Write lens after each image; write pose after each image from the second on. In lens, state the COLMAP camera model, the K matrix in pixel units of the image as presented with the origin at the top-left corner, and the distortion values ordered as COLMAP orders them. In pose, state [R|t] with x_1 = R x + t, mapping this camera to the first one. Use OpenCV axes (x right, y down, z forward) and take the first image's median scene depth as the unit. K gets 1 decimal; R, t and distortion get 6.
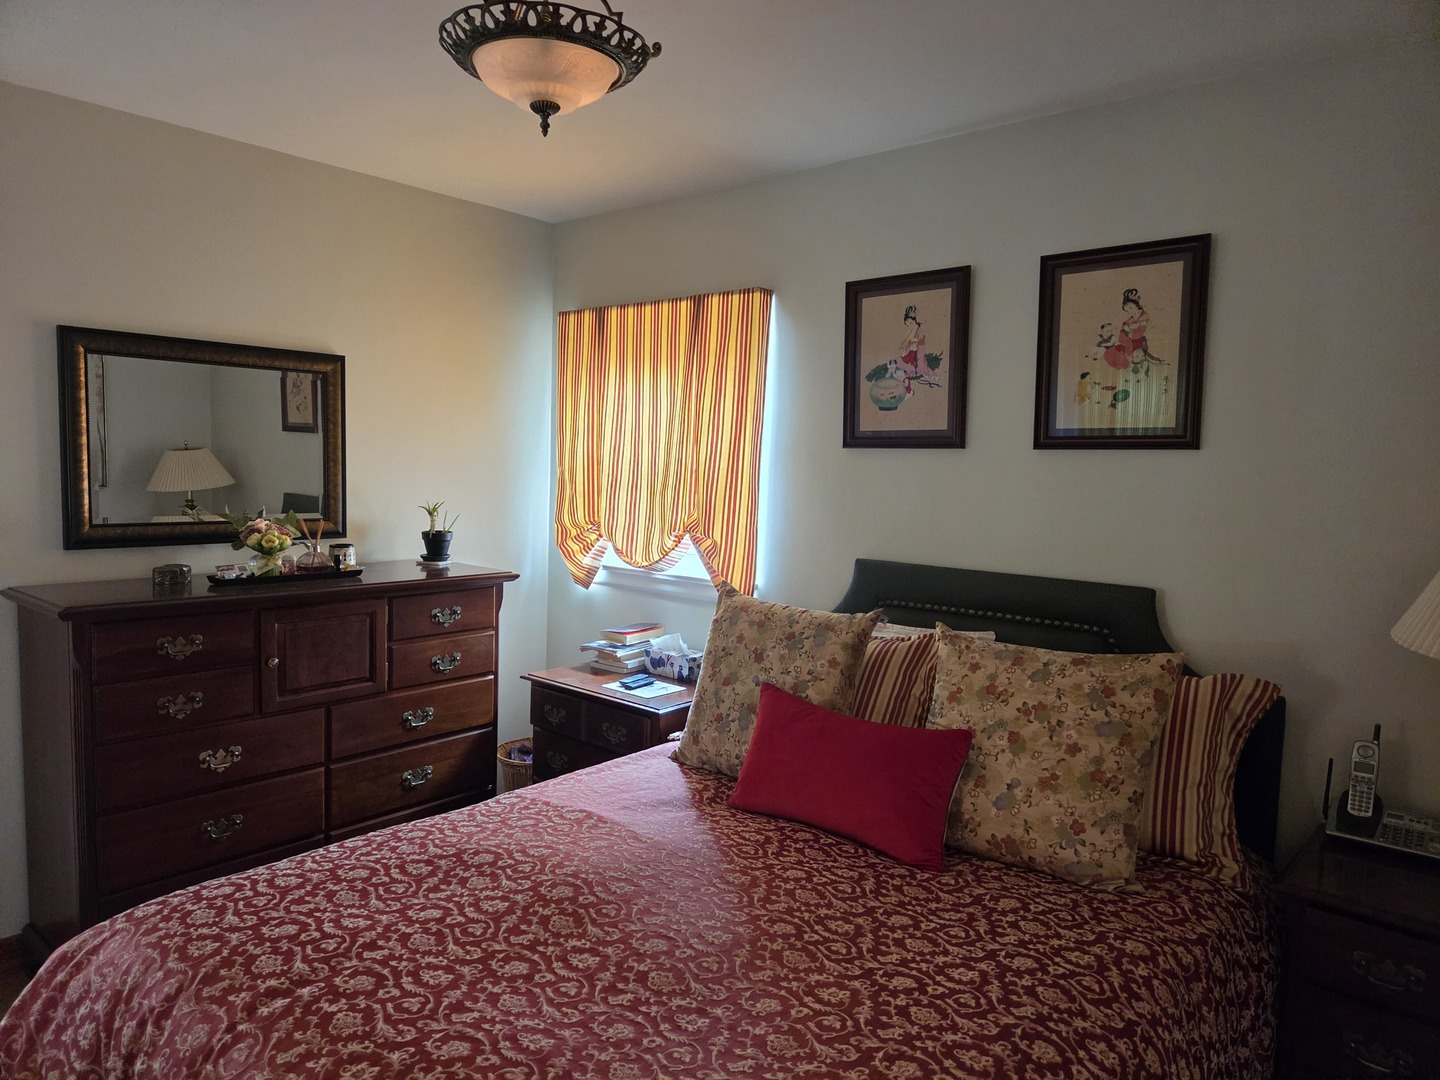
lens RADIAL K [[982.4, 0, 720.0], [0, 982.4, 540.0], [0, 0, 1]] dist [0.040230, -0.001363]
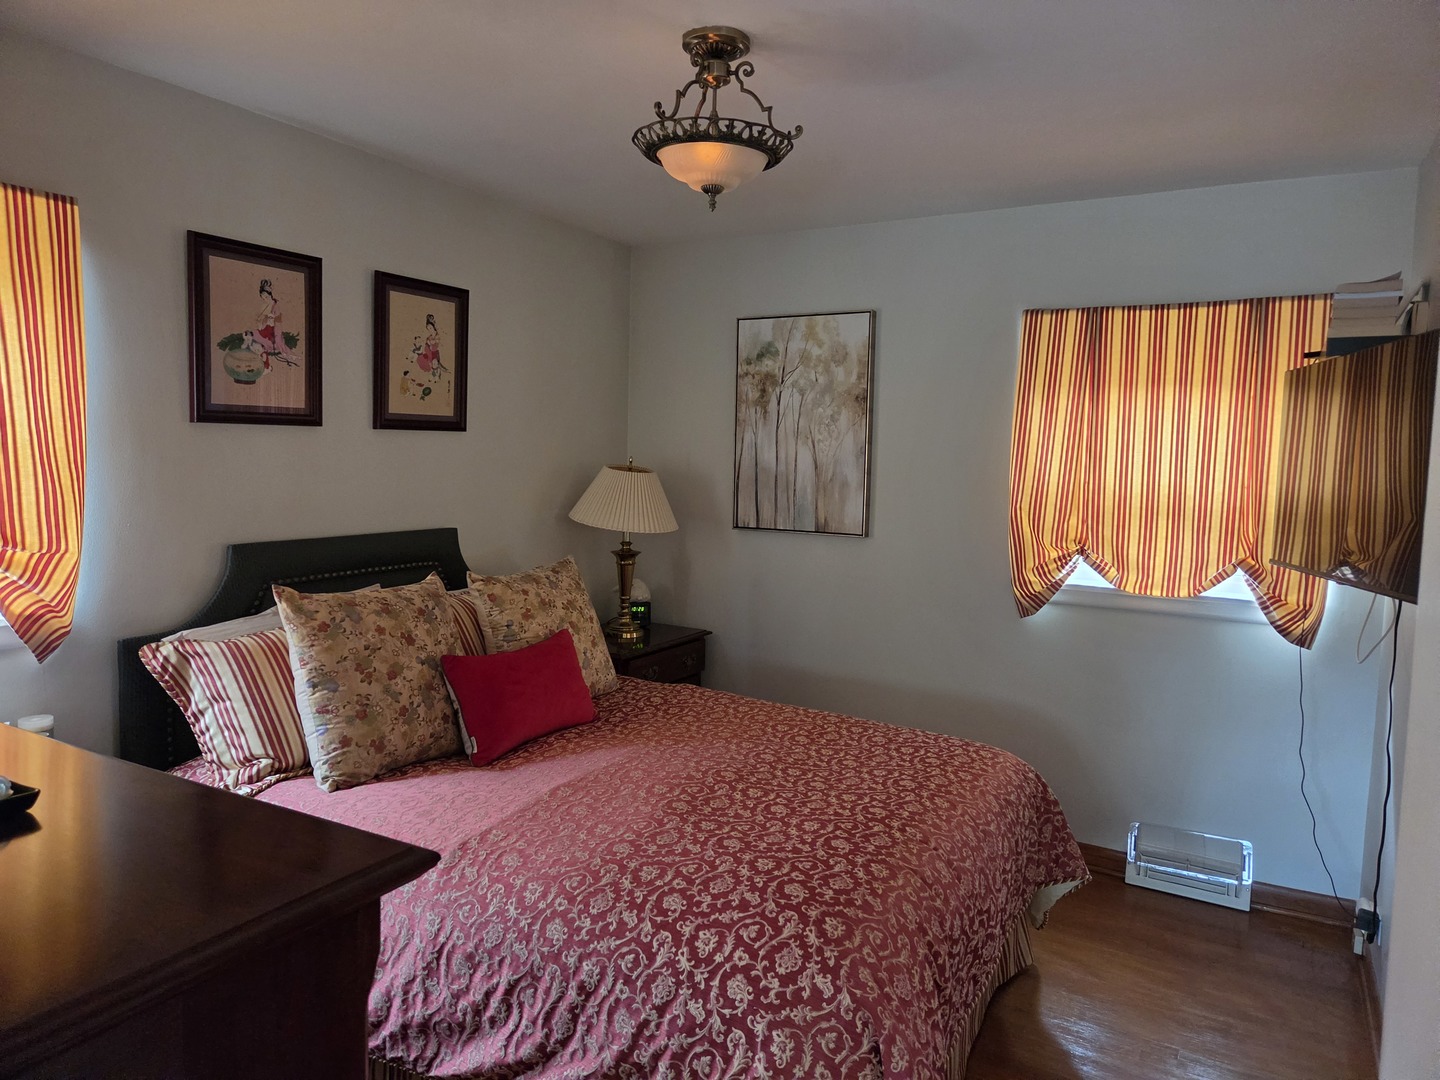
lens RADIAL K [[976.6, 0, 720.0], [0, 976.6, 540.0], [0, 0, 1]] dist [-0.002862, -0.000598]
pose [[-0.222237, -0.113674, 0.968343, -0.893261], [0.053755, 0.990241, 0.128582, -0.083399], [-0.973510, 0.080629, -0.213957, 0.807123]]
